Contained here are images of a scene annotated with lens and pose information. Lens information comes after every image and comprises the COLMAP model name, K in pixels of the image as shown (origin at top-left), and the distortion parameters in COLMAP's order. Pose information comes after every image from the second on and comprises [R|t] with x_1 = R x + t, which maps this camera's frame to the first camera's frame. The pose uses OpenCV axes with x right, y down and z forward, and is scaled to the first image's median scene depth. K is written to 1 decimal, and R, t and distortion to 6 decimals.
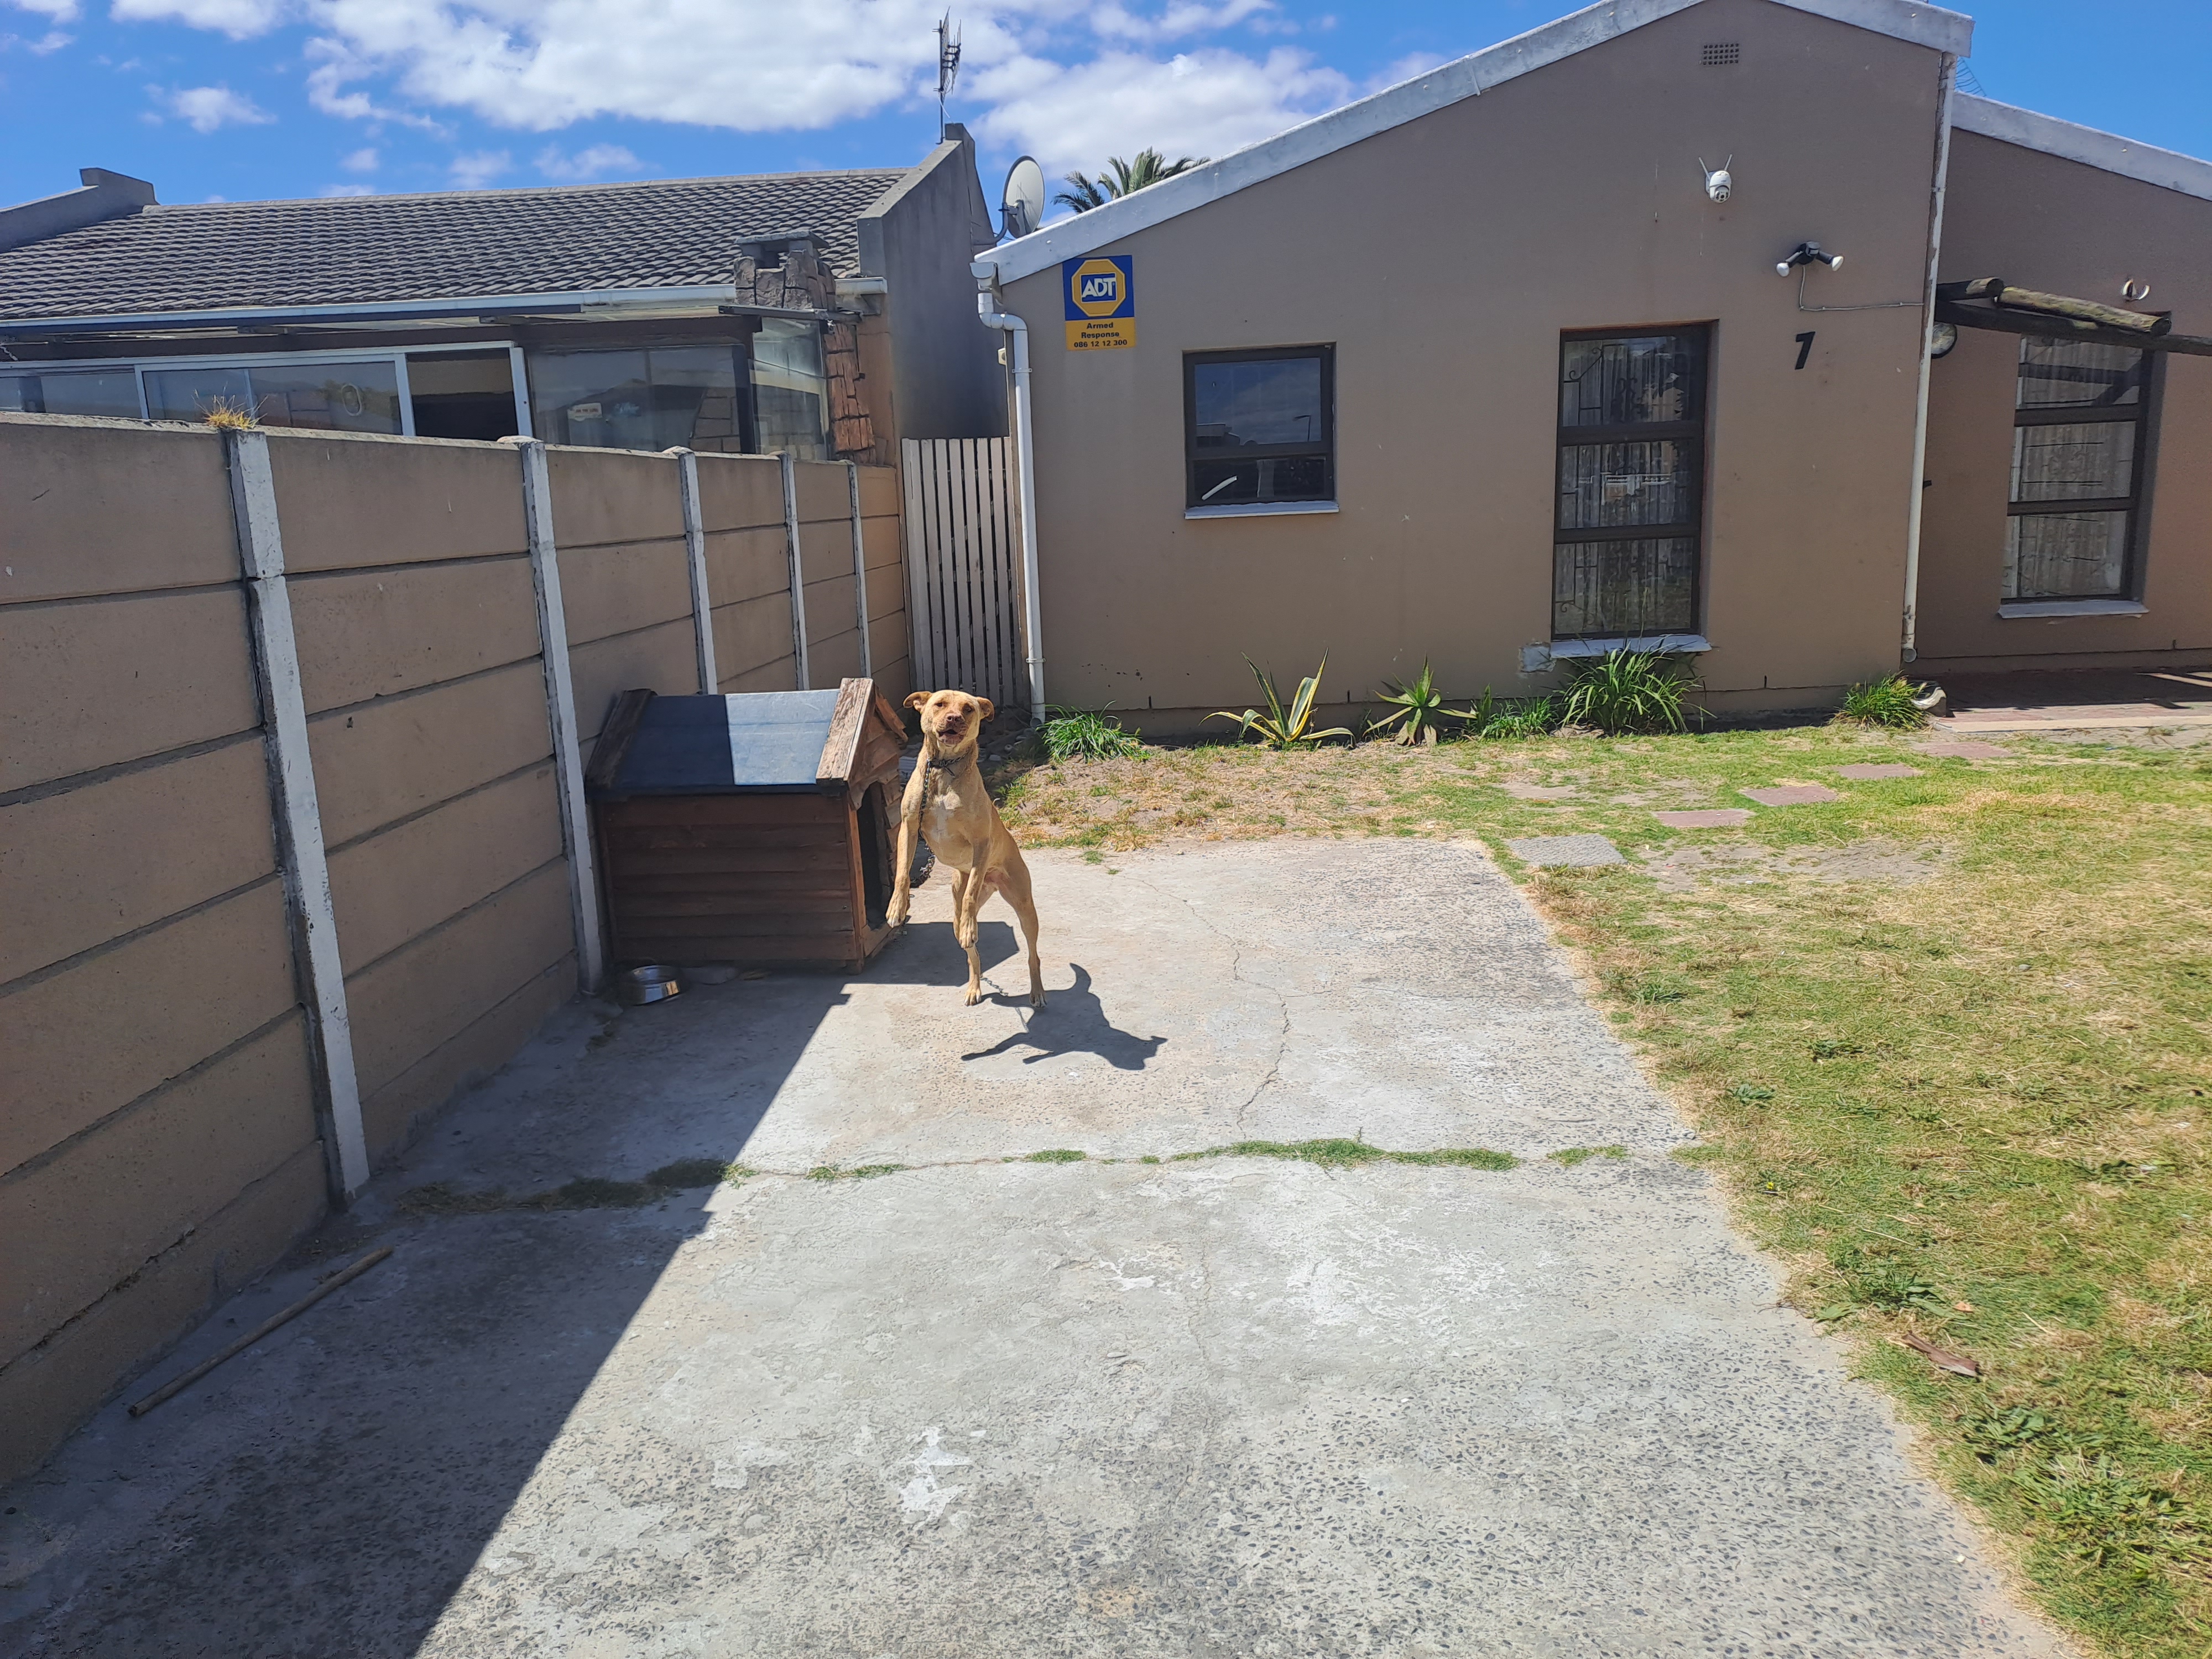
lens RADIAL K [[1650.5, 0, 1098.5], [0, 1650.5, 849.1], [0, 0, 1]] dist [0.047546, -0.046144]
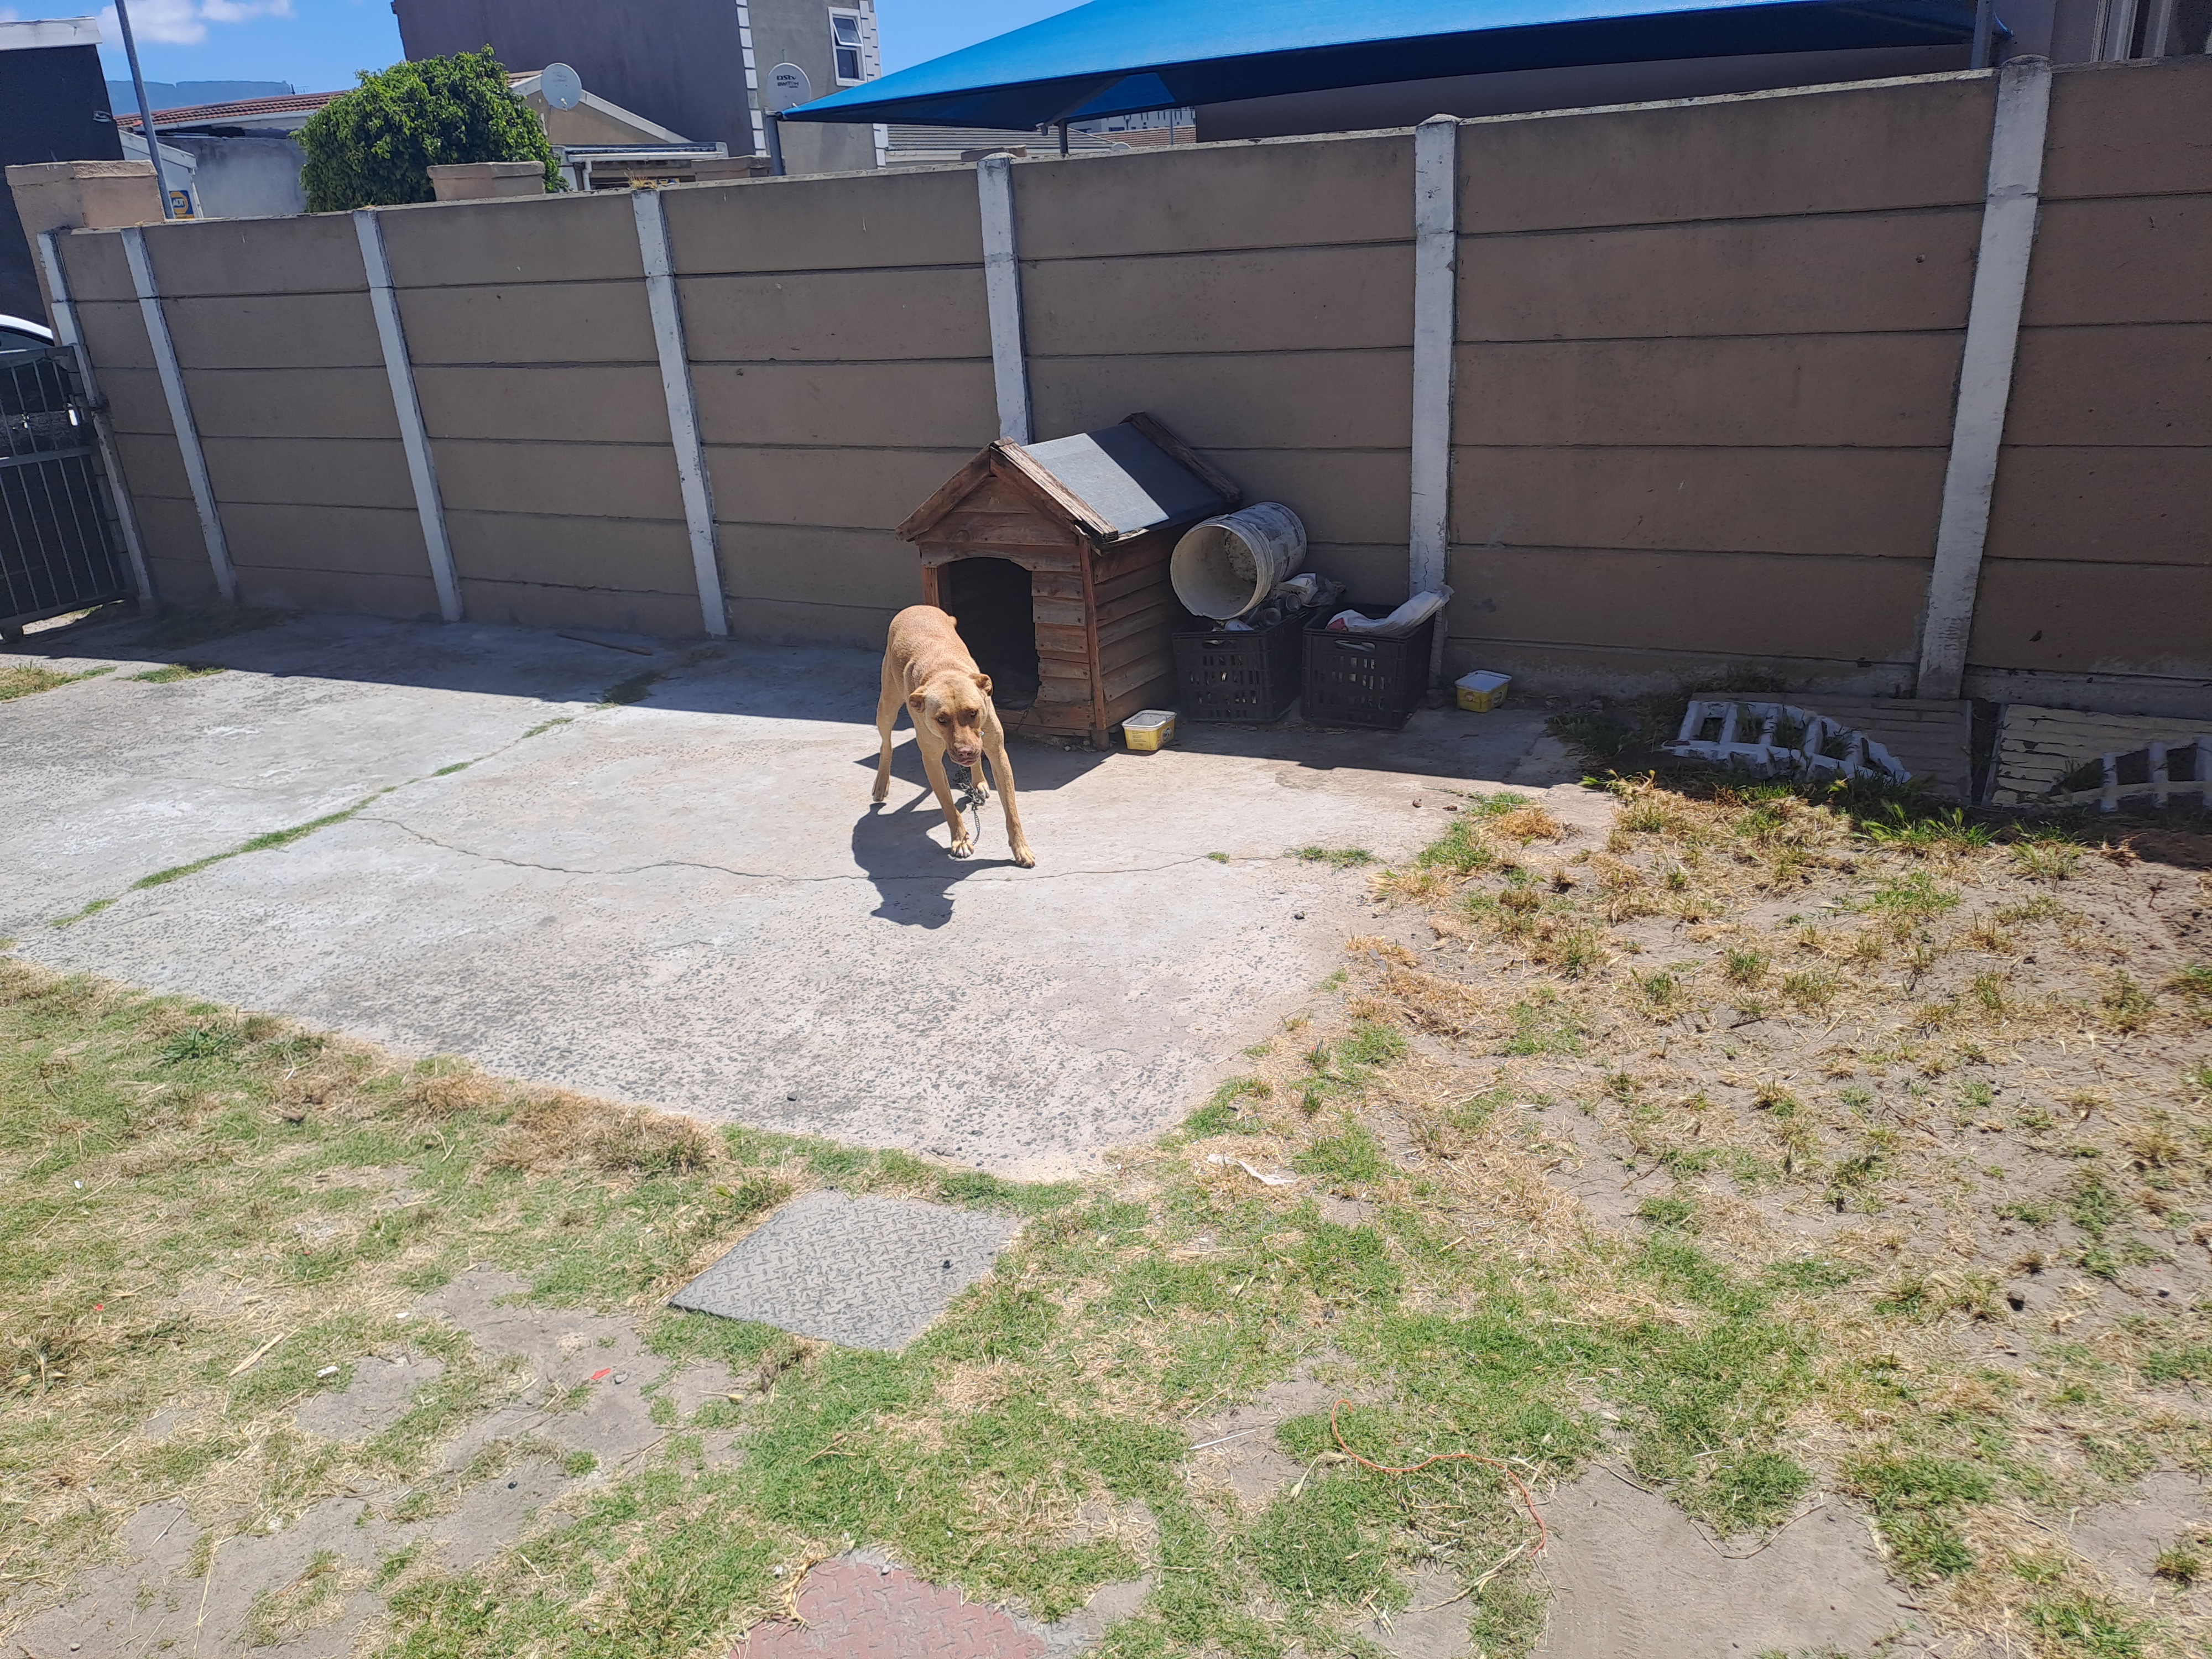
lens RADIAL K [[1650.5, 0, 1101.2], [0, 1650.5, 874.6], [0, 0, 1]] dist [0.047546, -0.046144]
pose [[-0.410116, 0.402700, -0.818314, 0.942129], [-0.118871, 0.865986, 0.485735, -0.485981], [0.904254, 0.296481, -0.307286, 1.984544]]
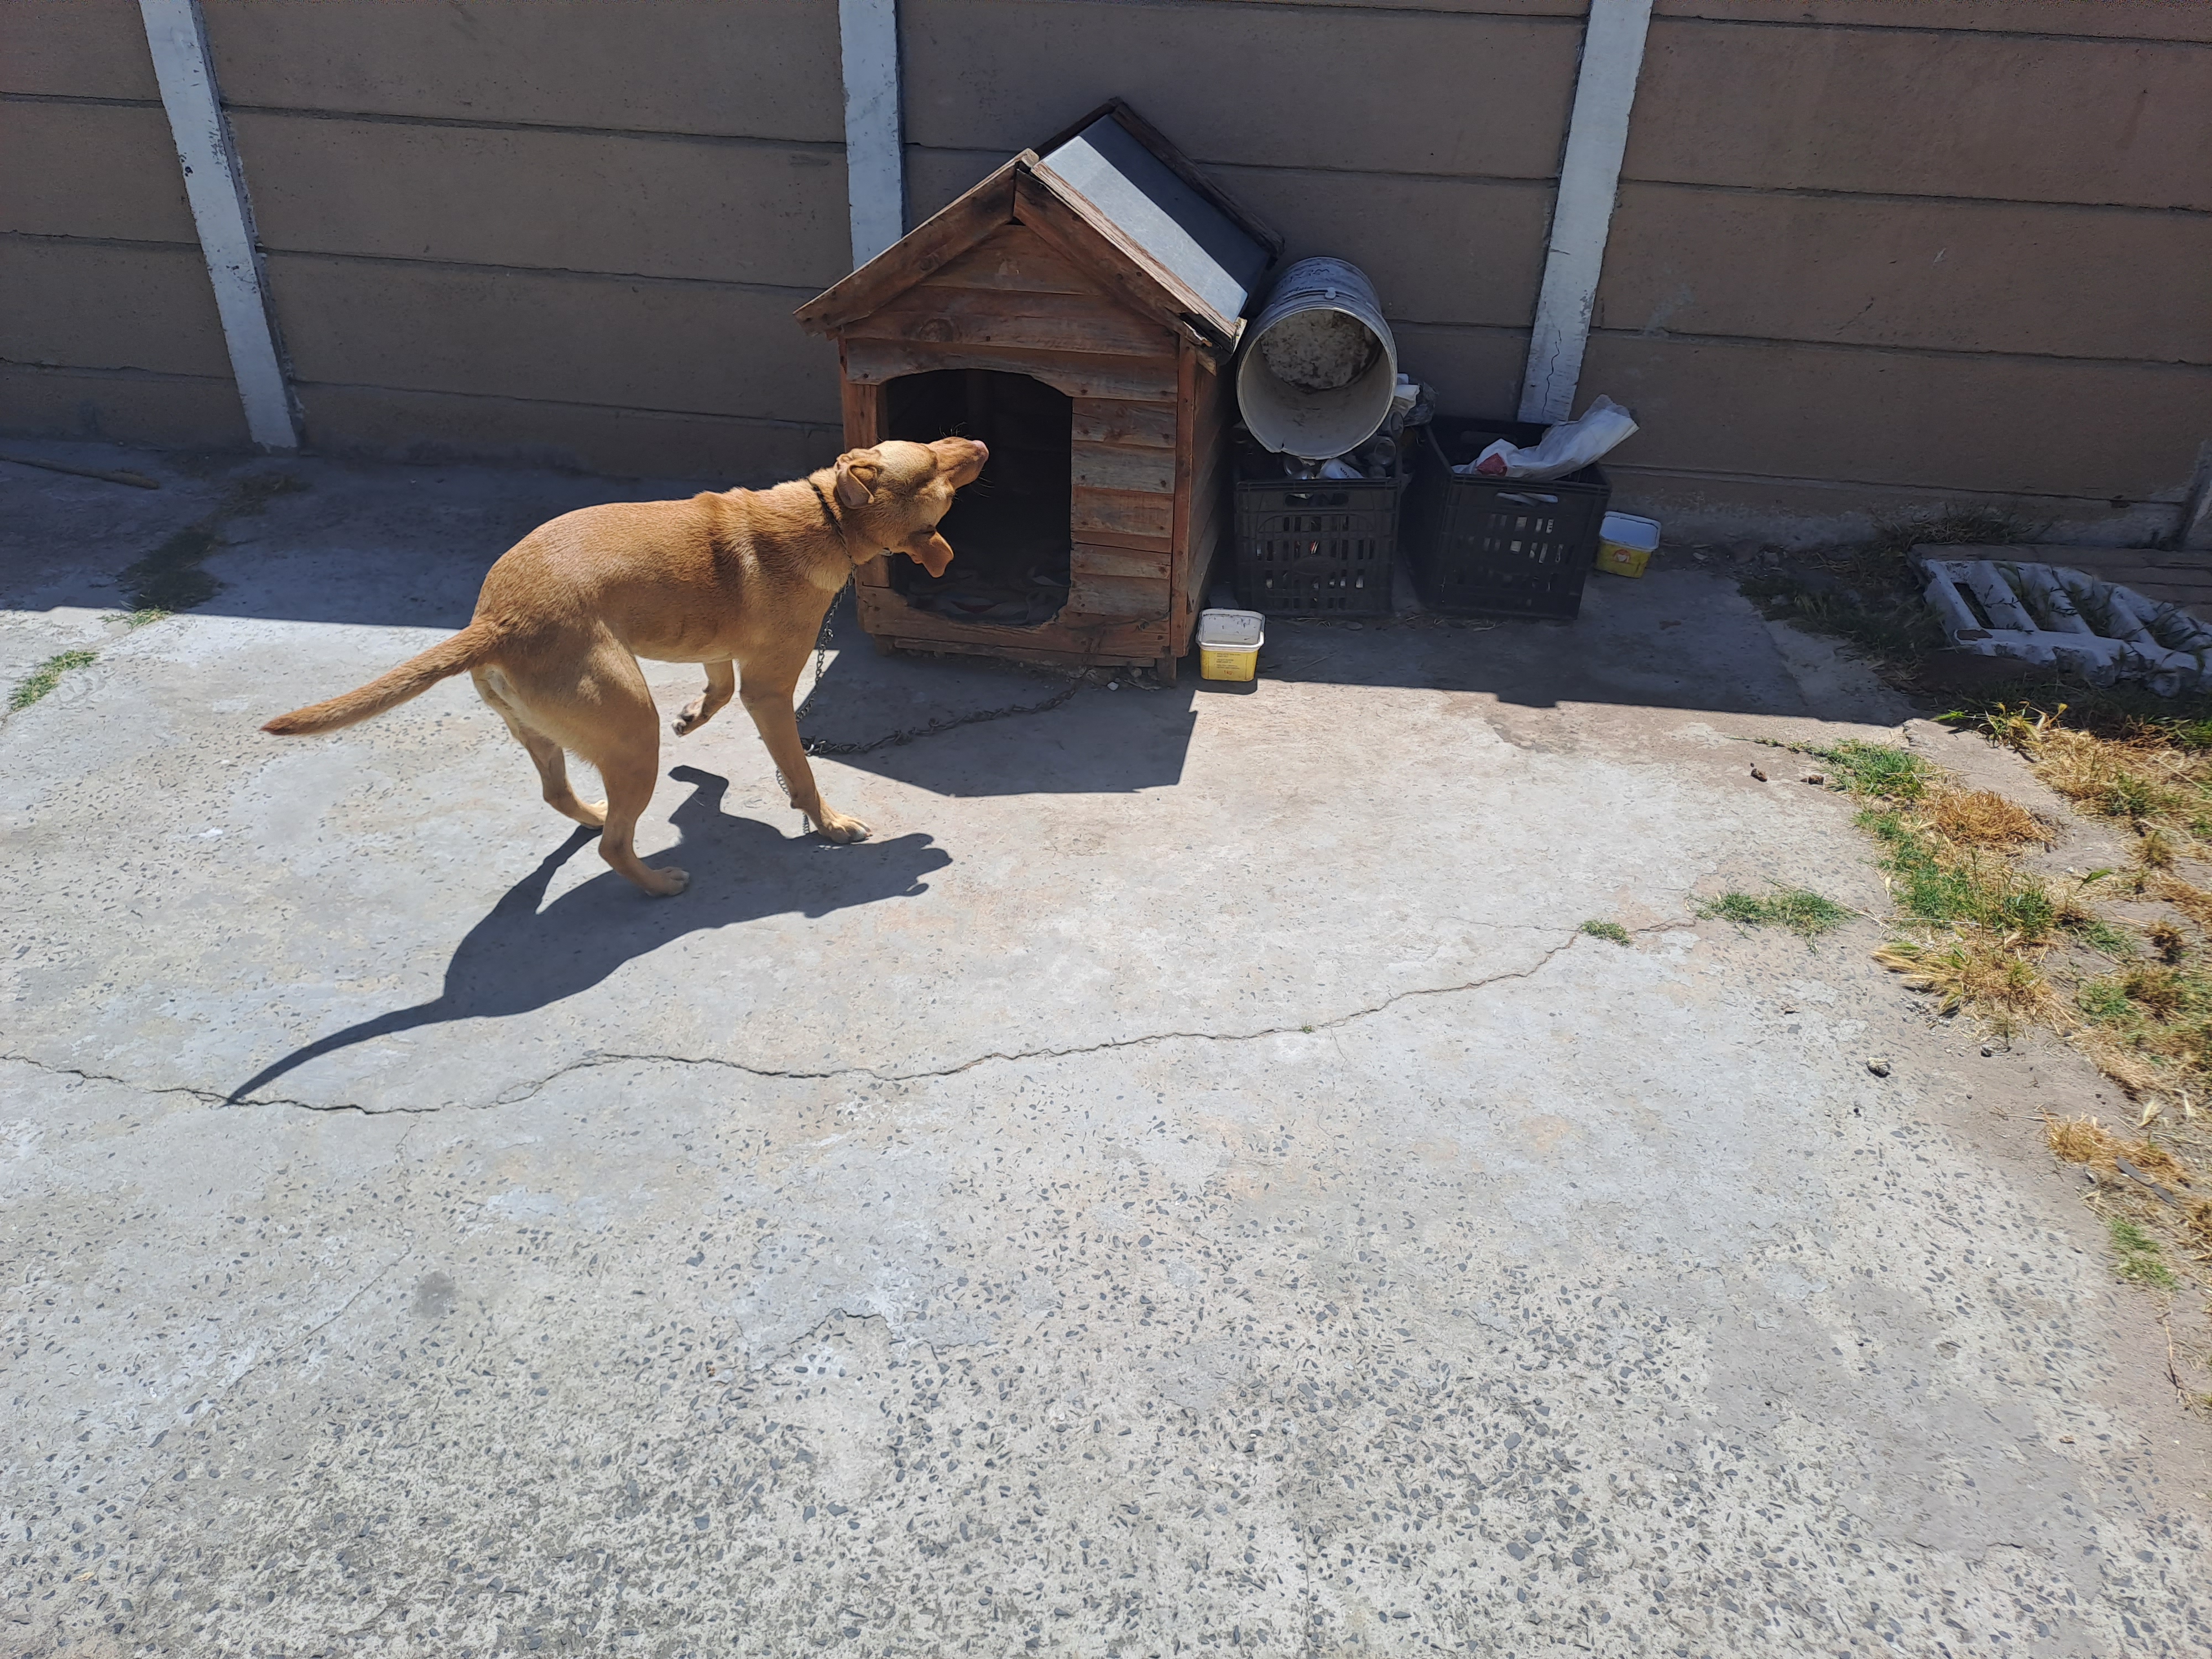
lens RADIAL K [[1650.5, 0, 1137.7], [0, 1650.5, 848.0], [0, 0, 1]] dist [0.047546, -0.046144]
pose [[-0.039508, 0.572532, -0.818930, 0.537838], [-0.249971, 0.787847, 0.562861, -0.324577], [0.967447, 0.226946, 0.111990, 1.452813]]
